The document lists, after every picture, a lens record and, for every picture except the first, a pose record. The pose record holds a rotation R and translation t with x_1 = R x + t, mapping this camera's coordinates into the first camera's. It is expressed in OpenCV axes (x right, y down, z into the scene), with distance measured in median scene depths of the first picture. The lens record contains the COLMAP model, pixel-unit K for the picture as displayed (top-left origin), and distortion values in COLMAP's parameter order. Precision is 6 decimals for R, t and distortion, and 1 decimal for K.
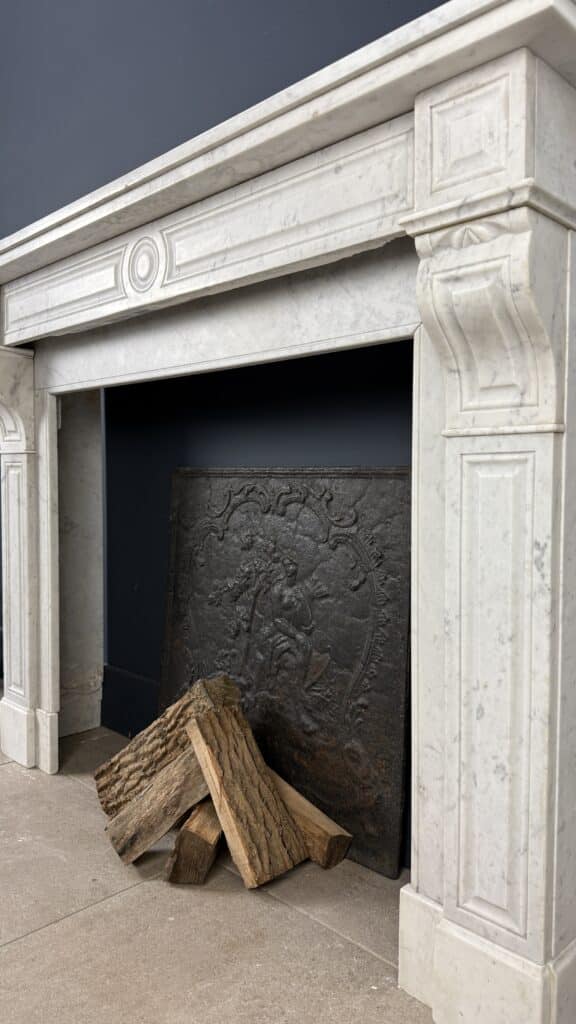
lens RADIAL K [[718.3, 0, 288.0], [0, 718.3, 512.0], [0, 0, 1]] dist [0.161448, -0.354621]
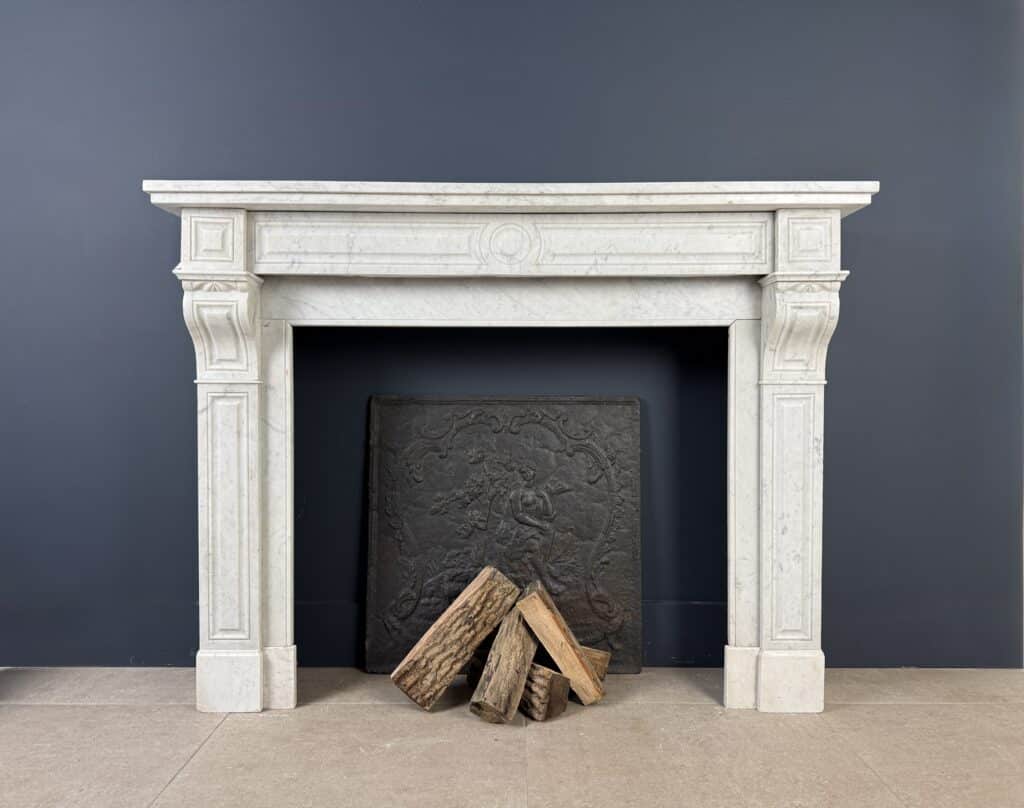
lens RADIAL K [[756.4, 0, 515.5], [0, 756.4, 404.0], [0, 0, 1]] dist [0.190060, -0.423657]
pose [[0.703840, -0.020185, 0.710071, -1.184410], [0.037346, 0.999265, -0.008612, -0.044667], [-0.709376, 0.032580, 0.704077, 0.054109]]
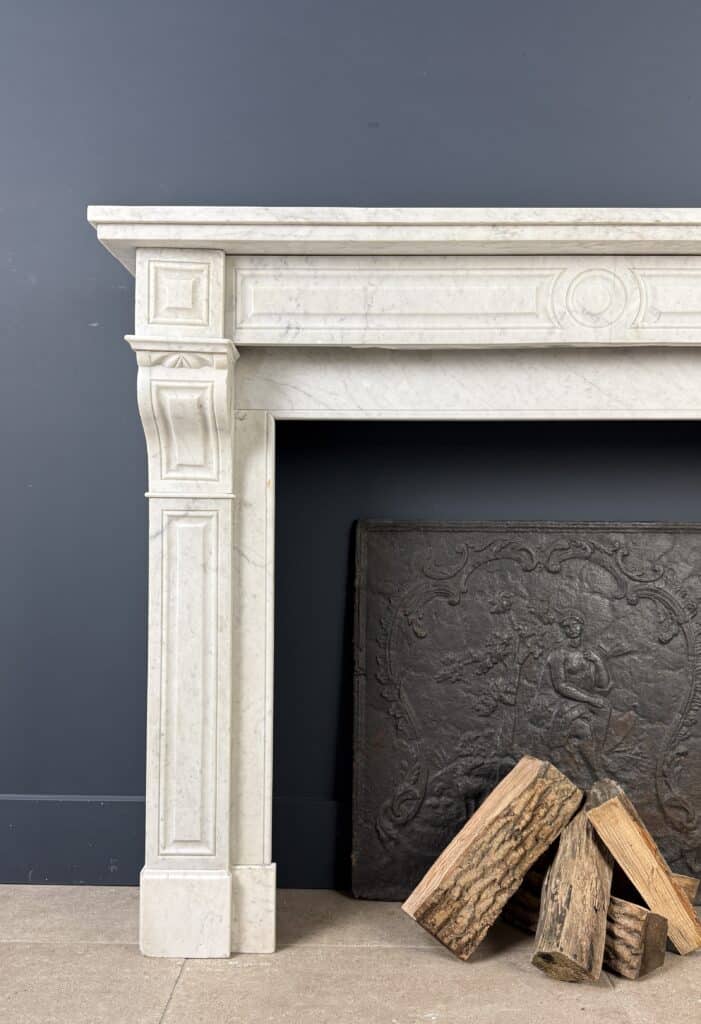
lens RADIAL K [[872.1, 0, 351.1], [0, 872.1, 543.1], [0, 0, 1]] dist [0.197596, -0.462402]
pose [[0.717146, -0.010640, 0.696842, -1.212353], [0.029058, 0.999470, -0.014645, -0.030576], [-0.696317, 0.030751, 0.717075, 0.444992]]
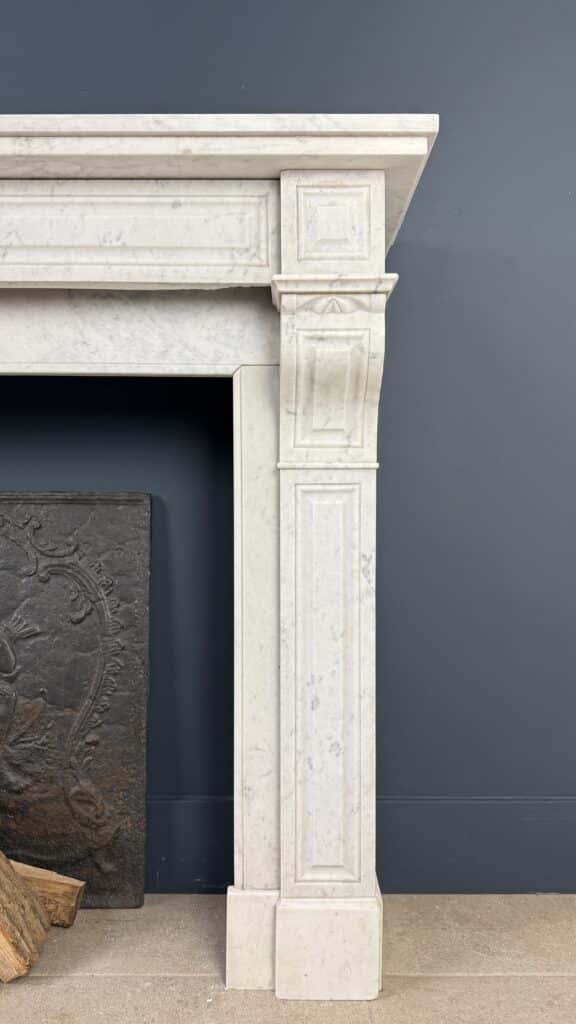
lens RADIAL K [[718.3, 0, 288.0], [0, 718.3, 512.0], [0, 0, 1]] dist [0.161448, -0.354621]
pose [[0.703088, -0.013895, 0.710967, -0.429168], [0.037563, 0.999139, -0.017620, -0.010662], [-0.710110, 0.039094, 0.703004, 0.141114]]
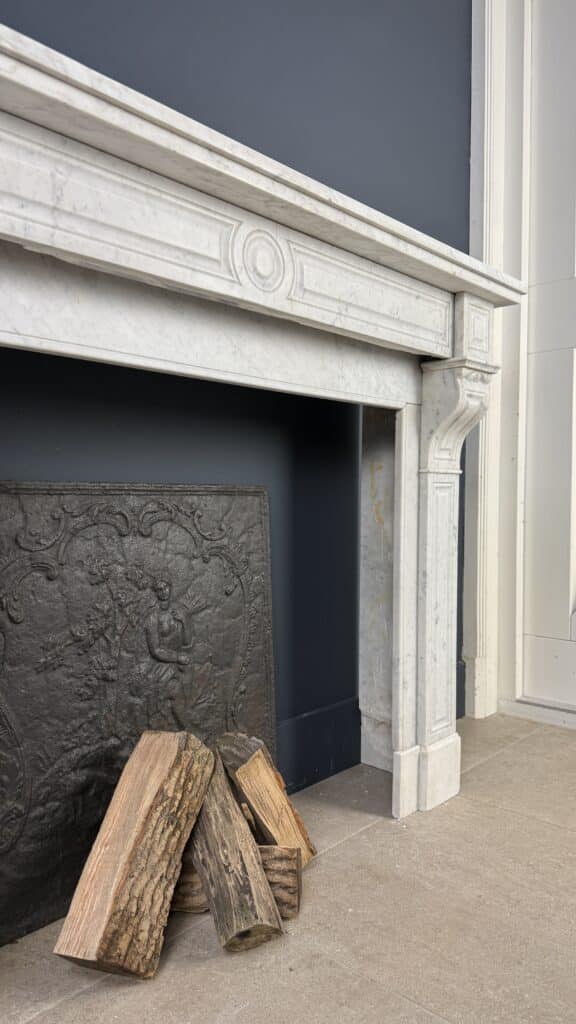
lens RADIAL K [[718.3, 0, 288.0], [0, 718.3, 512.0], [0, 0, 1]] dist [0.161448, -0.354621]
pose [[-0.051864, -0.030875, 0.998177, -1.136266], [0.044215, 0.998471, 0.033181, -0.059466], [-0.997675, 0.045855, -0.050420, 1.057169]]
